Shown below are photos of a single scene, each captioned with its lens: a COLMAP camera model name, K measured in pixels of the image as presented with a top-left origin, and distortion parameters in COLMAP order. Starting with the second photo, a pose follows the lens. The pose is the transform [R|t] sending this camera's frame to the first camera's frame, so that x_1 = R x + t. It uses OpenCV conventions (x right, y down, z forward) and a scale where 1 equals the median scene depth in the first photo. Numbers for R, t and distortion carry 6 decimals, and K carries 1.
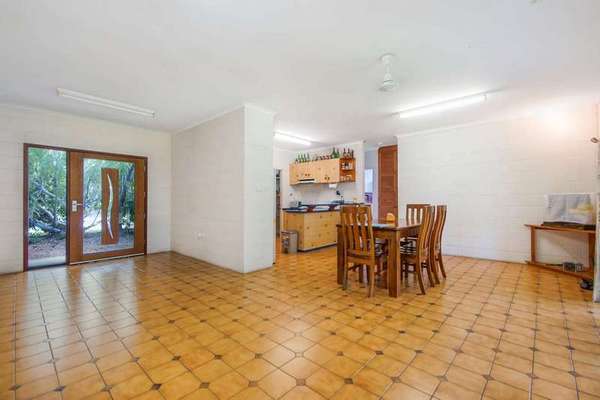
lens RADIAL K [[261.8, 0, 300.5], [0, 261.8, 200.4], [0, 0, 1]] dist [-0.004796, -0.000363]
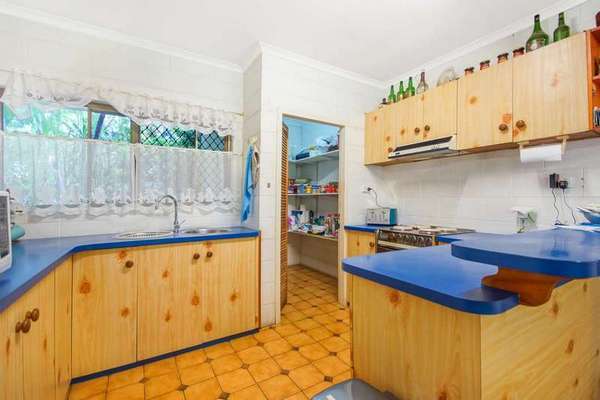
lens RADIAL K [[261.8, 0, 297.9], [0, 261.8, 202.7], [0, 0, 1]] dist [-0.004796, -0.000363]
pose [[0.963983, 0.011808, -0.265702, -0.035335], [-0.010182, 0.999920, 0.007495, -0.005518], [0.265769, -0.004520, 0.964026, 0.636267]]
